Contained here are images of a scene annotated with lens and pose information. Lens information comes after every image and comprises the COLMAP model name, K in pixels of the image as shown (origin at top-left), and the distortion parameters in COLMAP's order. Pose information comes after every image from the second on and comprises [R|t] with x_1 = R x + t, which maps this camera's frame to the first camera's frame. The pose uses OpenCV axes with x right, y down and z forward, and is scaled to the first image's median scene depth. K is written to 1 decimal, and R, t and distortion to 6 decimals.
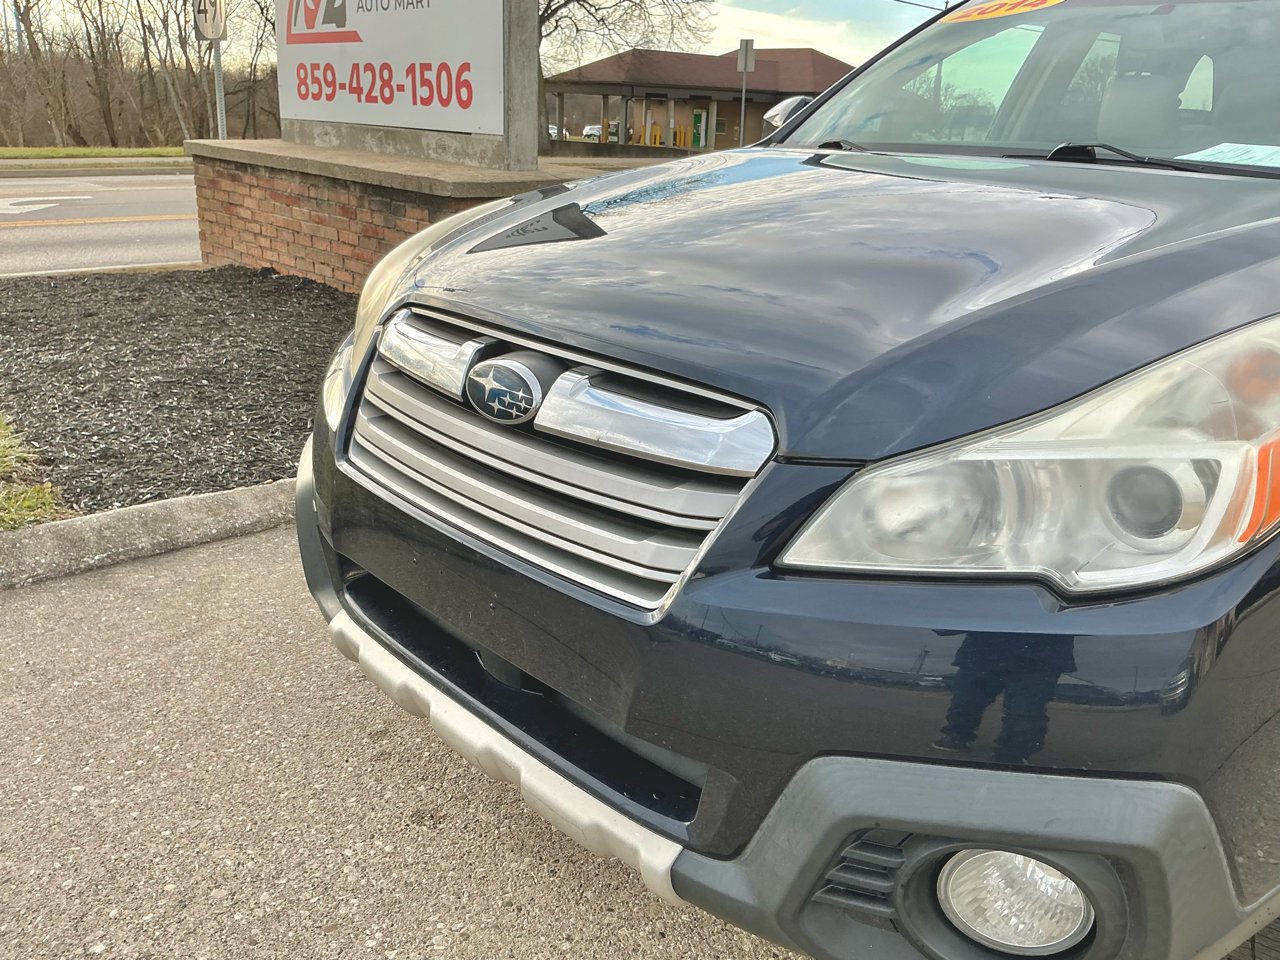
lens RADIAL K [[1067.1, 0, 640.0], [0, 1067.1, 480.0], [0, 0, 1]] dist [0.129542, -0.258998]
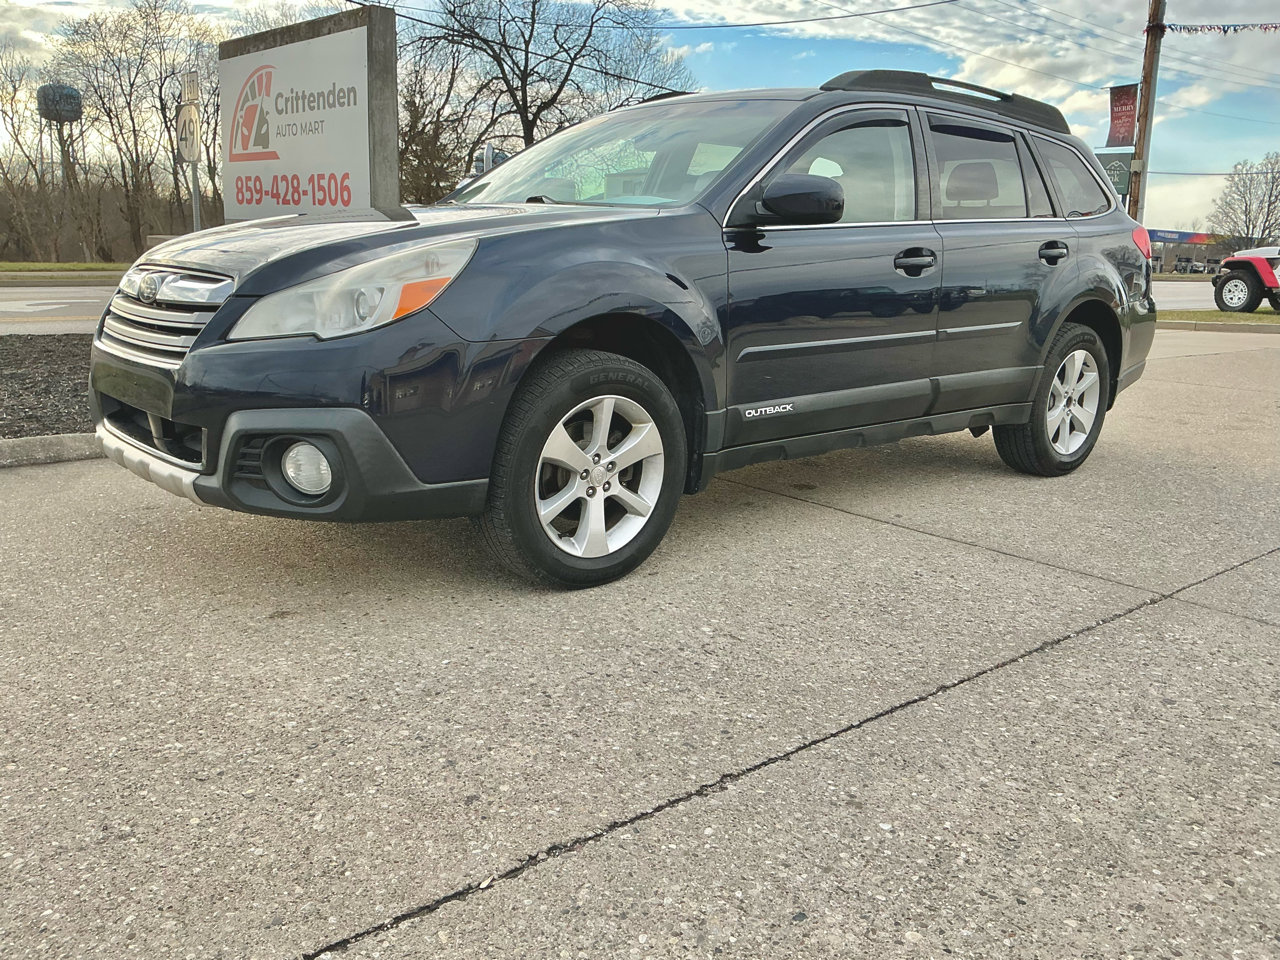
lens RADIAL K [[1067.1, 0, 640.0], [0, 1067.1, 480.0], [0, 0, 1]] dist [0.129542, -0.258998]
pose [[0.999846, 0.002433, -0.017361, 0.227446], [-0.004315, 0.994006, -0.109240, 0.136065], [0.016991, 0.109298, 0.993864, -0.279610]]
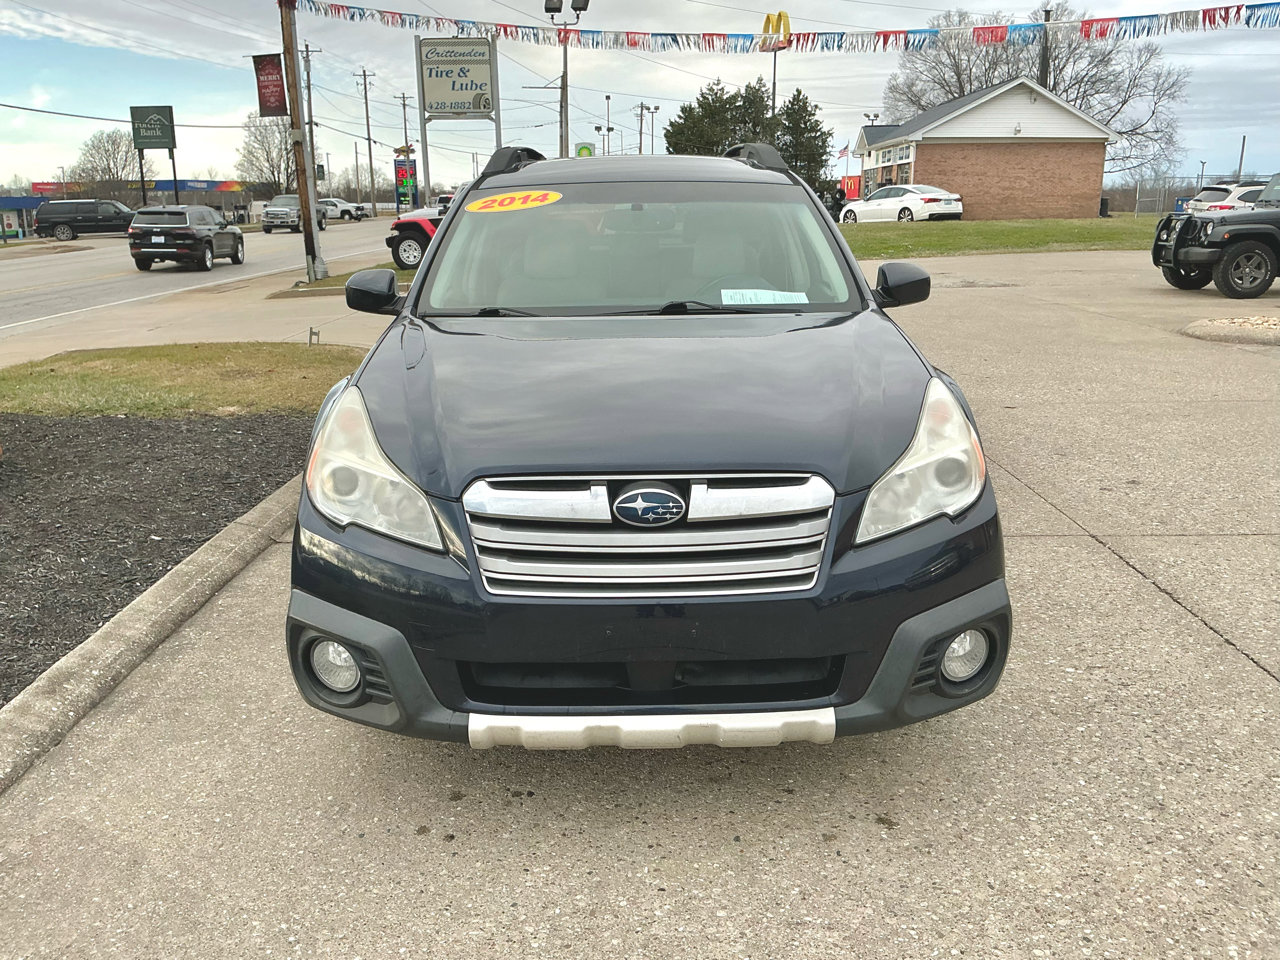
lens RADIAL K [[1067.1, 0, 640.0], [0, 1067.1, 480.0], [0, 0, 1]] dist [0.129542, -0.258998]
pose [[0.671321, -0.232075, 0.703896, -0.328626], [0.274608, 0.960004, 0.054615, -0.055647], [-0.688418, 0.156631, 0.708200, -0.038576]]
